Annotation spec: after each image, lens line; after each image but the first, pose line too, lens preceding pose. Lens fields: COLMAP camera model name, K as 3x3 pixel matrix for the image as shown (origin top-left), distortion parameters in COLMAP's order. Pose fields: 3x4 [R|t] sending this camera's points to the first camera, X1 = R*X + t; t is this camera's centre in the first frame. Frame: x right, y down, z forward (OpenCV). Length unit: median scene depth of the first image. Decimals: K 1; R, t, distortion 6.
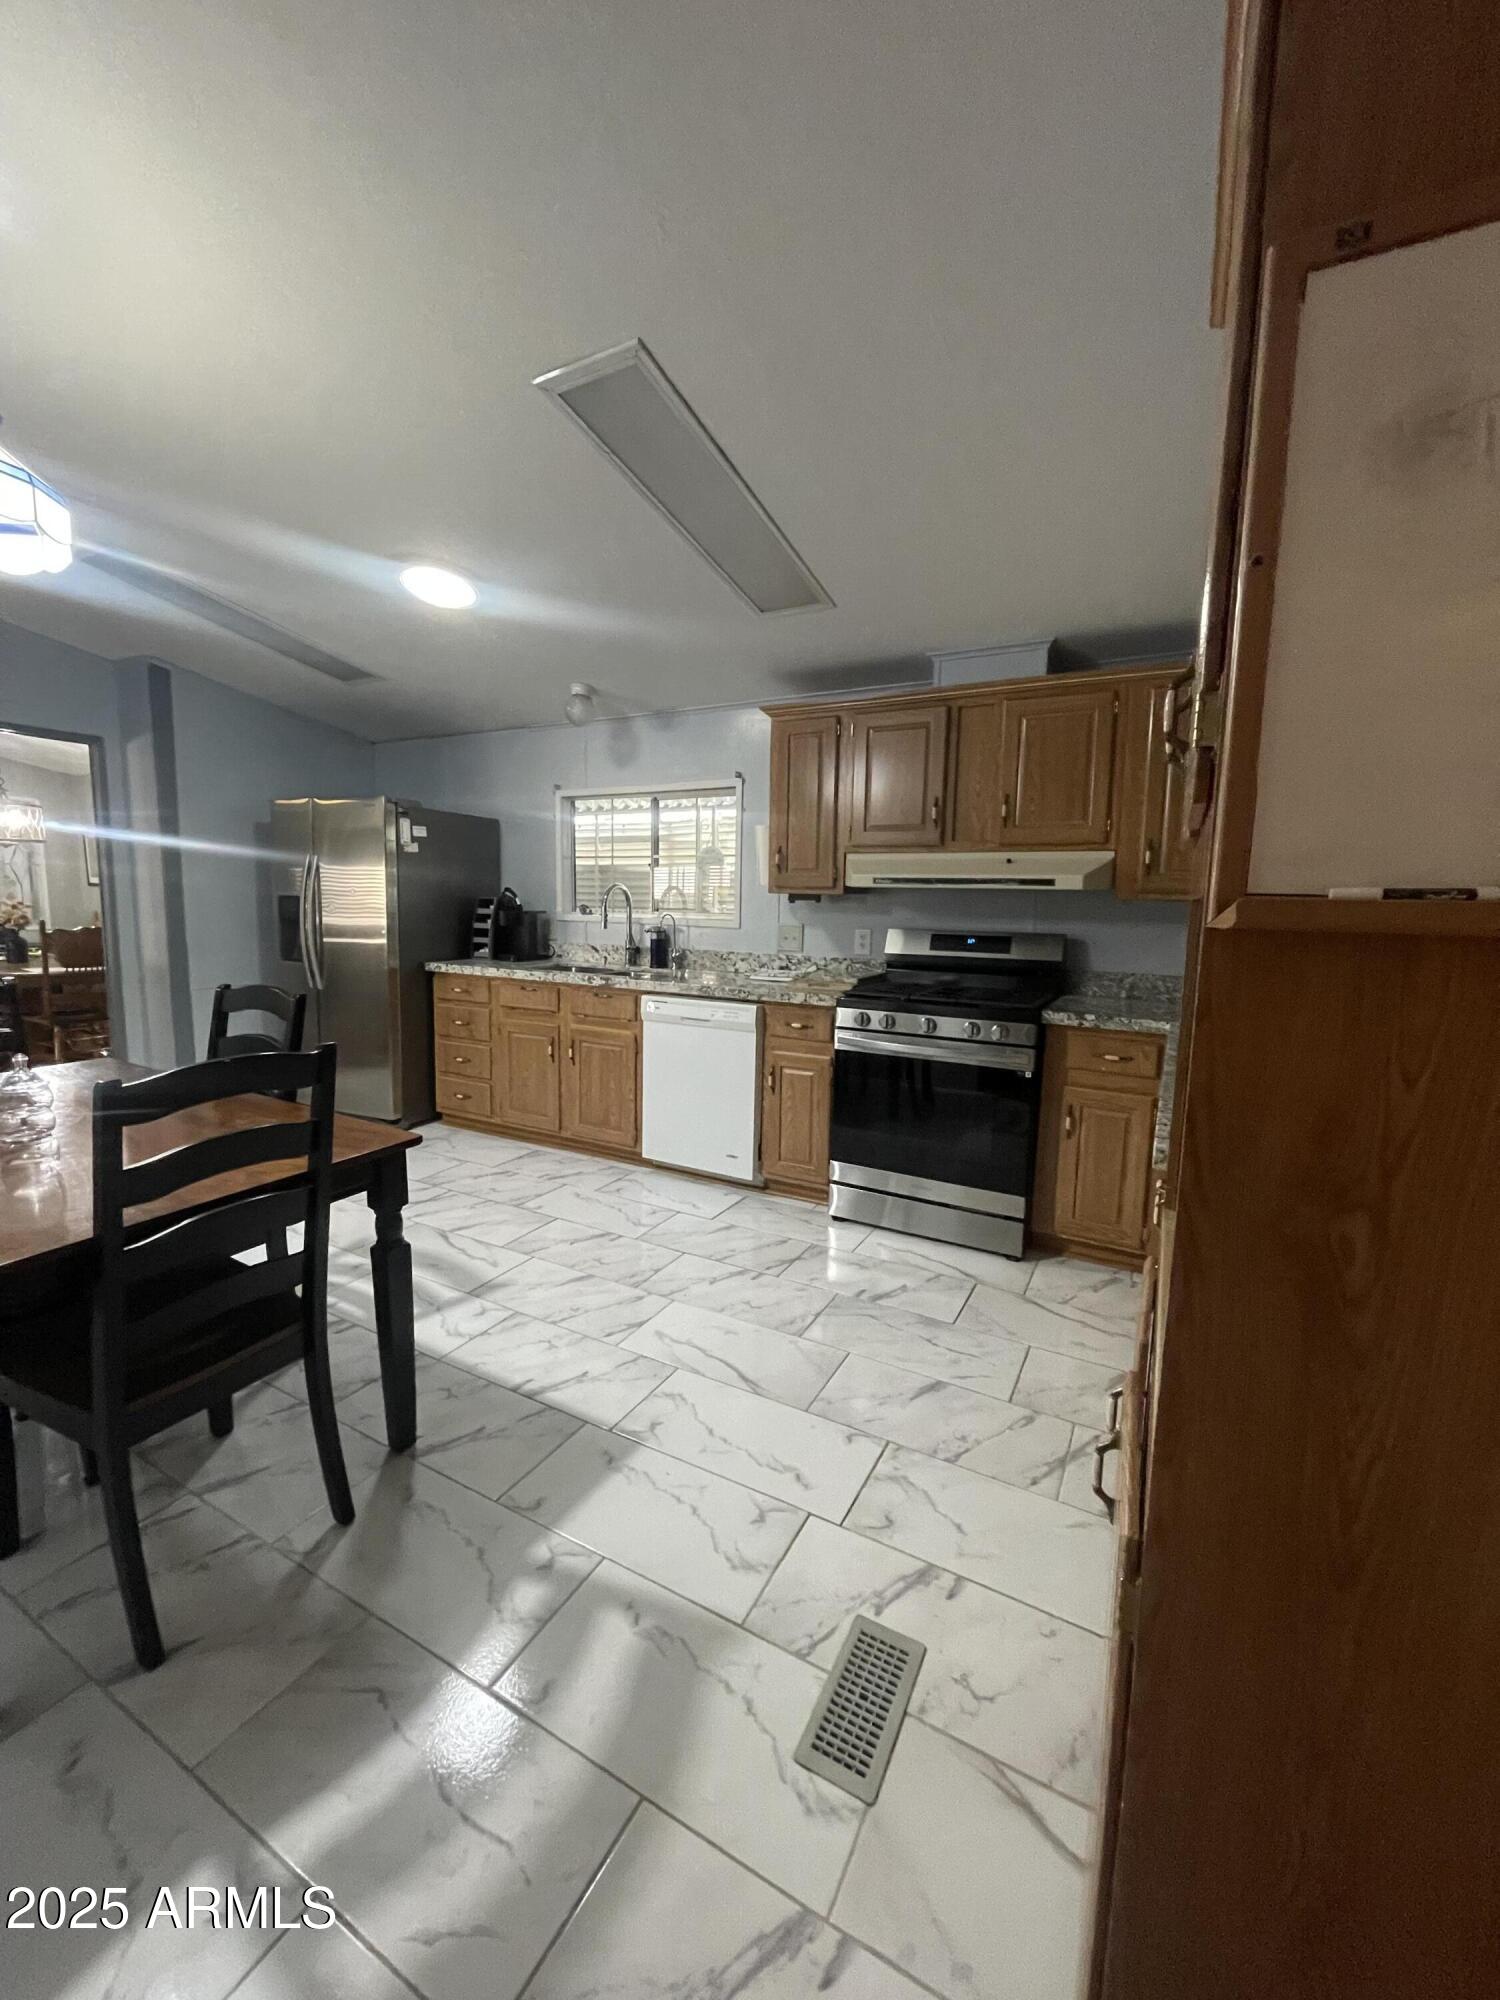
lens RADIAL K [[801.4, 0, 750.0], [0, 801.4, 1000.0], [0, 0, 1]] dist [0.006202, -0.004243]
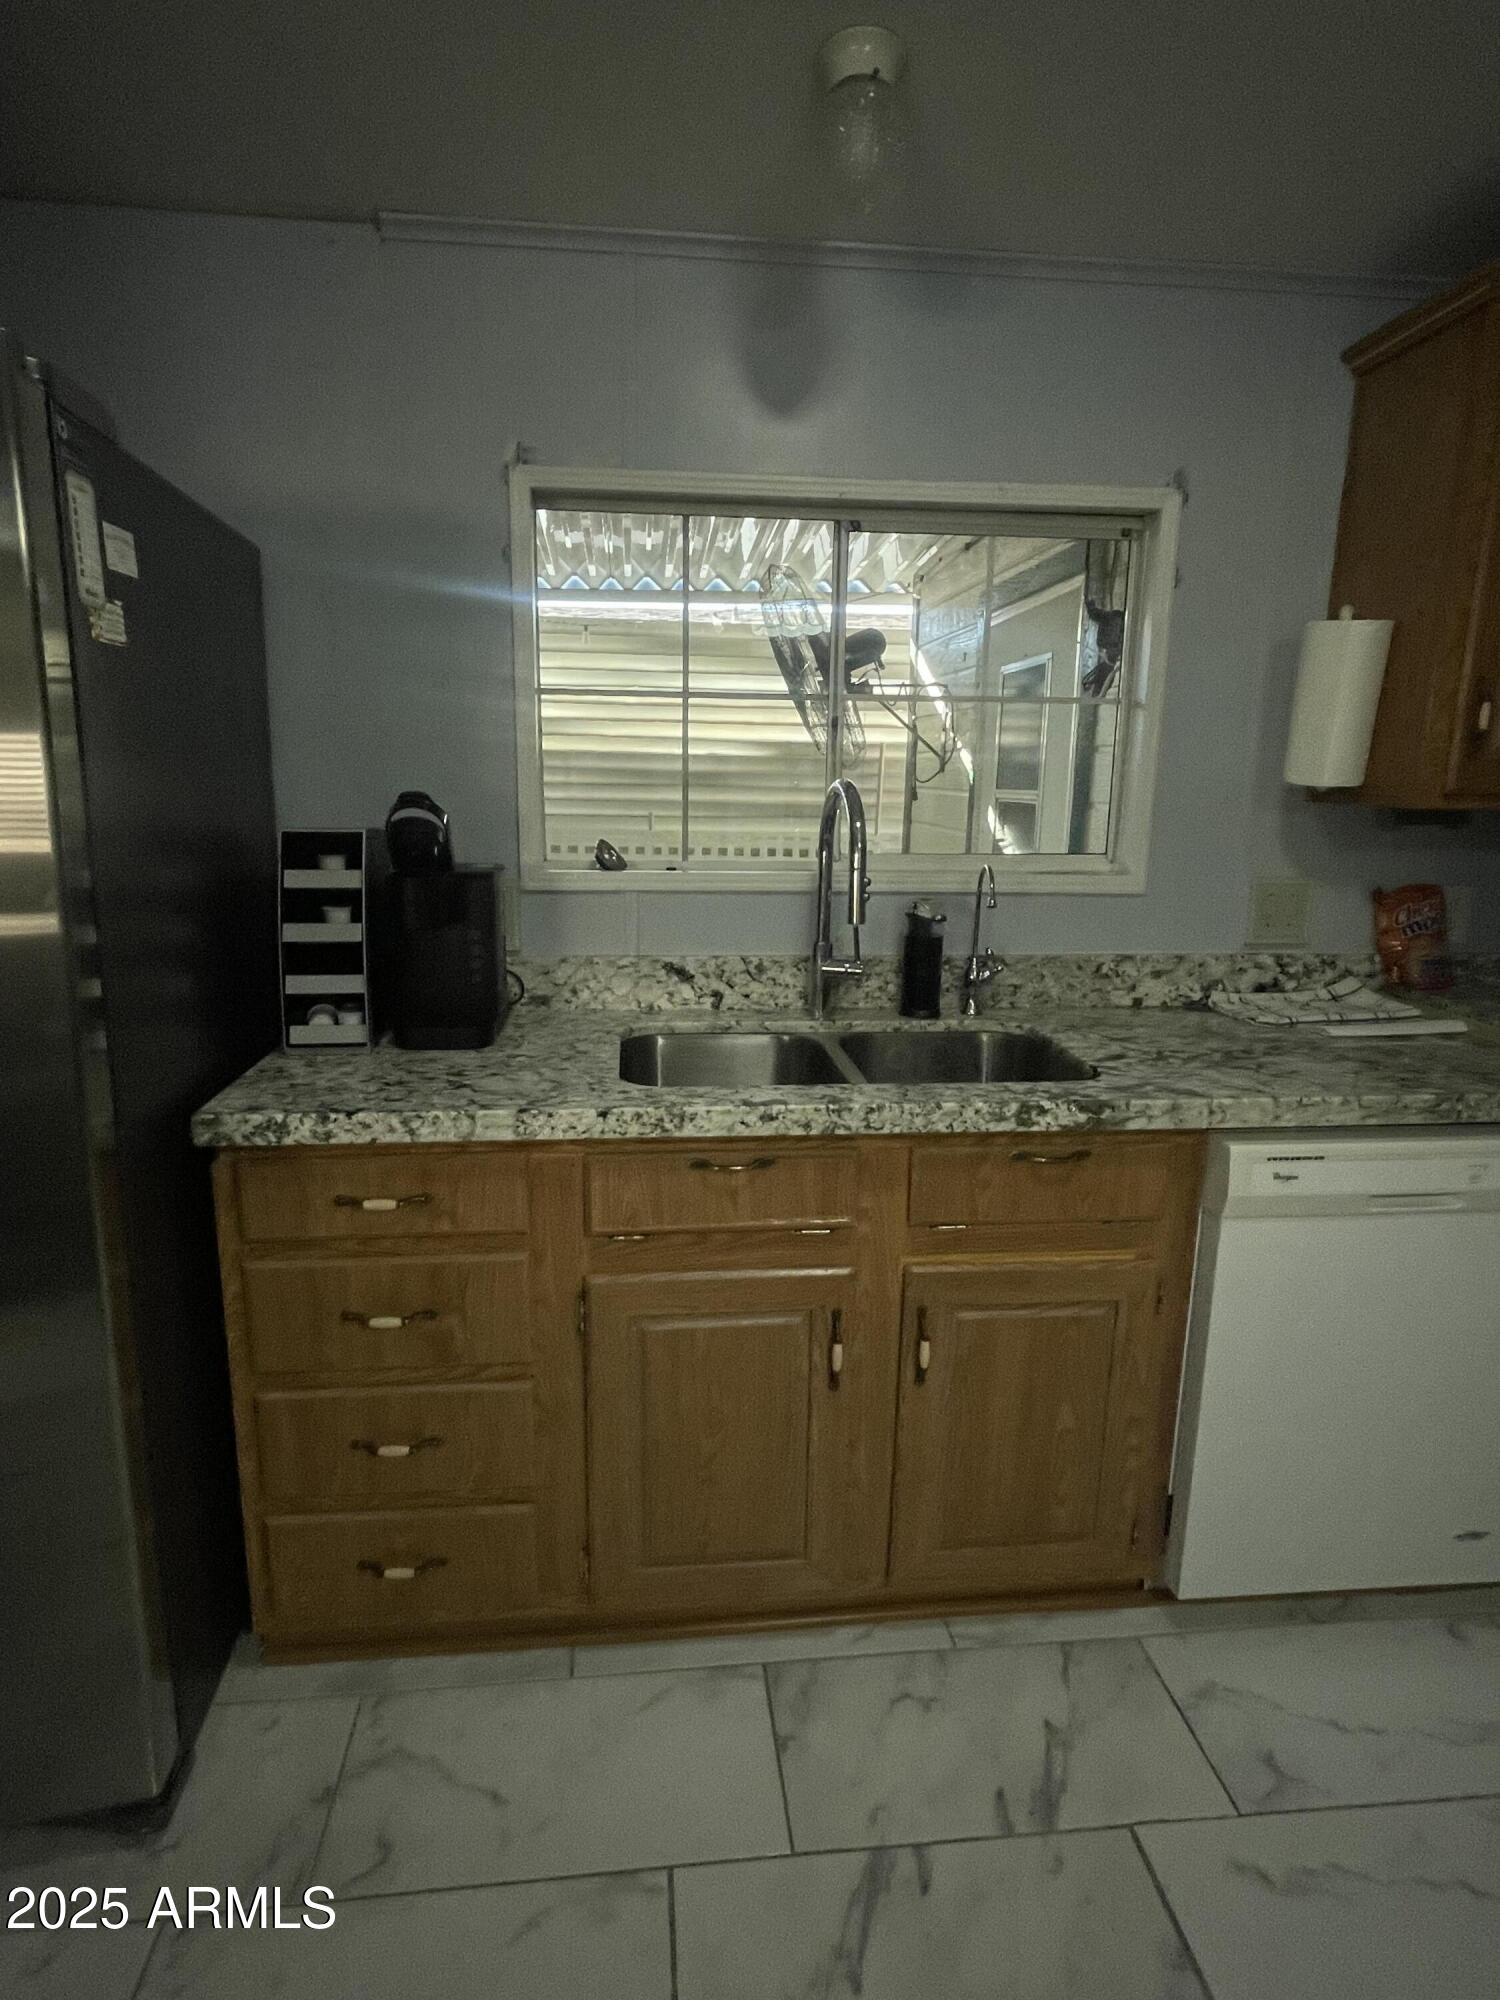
lens RADIAL K [[1062.9, 0, 750.0], [0, 1062.9, 1000.0], [0, 0, 1]] dist [0.006275, -0.000027]
pose [[0.827742, -0.124972, 0.547015, -0.443595], [0.074663, 0.990744, 0.113368, -0.107326], [-0.556119, -0.052998, 0.829411, 0.649260]]
